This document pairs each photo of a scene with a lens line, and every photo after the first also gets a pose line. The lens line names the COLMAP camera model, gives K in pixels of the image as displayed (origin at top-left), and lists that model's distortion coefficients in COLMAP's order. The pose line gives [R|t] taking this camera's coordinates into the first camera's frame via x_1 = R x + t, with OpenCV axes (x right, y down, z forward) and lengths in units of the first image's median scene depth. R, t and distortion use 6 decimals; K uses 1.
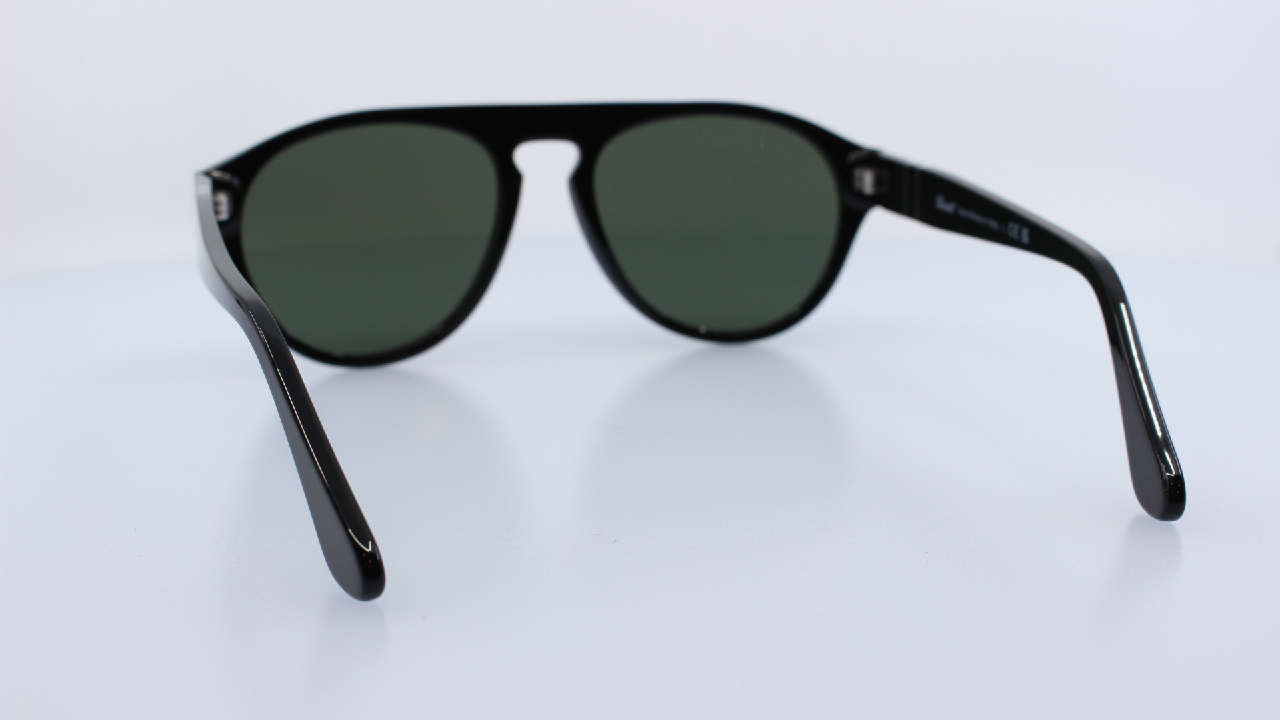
lens RADIAL K [[1659.7, 0, 646.5], [0, 1659.7, 363.8], [0, 0, 1]] dist [-0.237171, 0.000000]
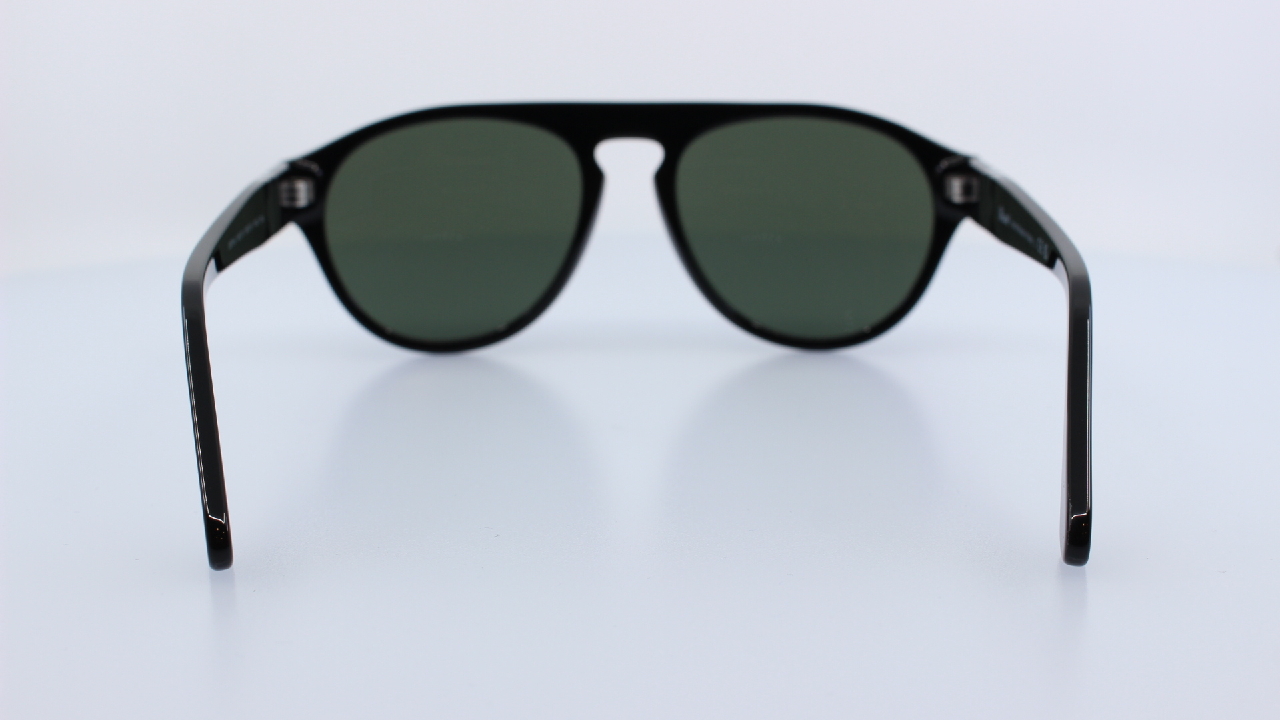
lens RADIAL K [[1659.7, 0, 637.1], [0, 1659.7, 357.3], [0, 0, 1]] dist [-0.237171, 0.000000]
pose [[0.960938, 0.056292, -0.270979, 0.225404], [-0.056105, 0.998389, 0.008444, -0.010835], [0.271018, 0.007089, 0.962548, 0.031927]]
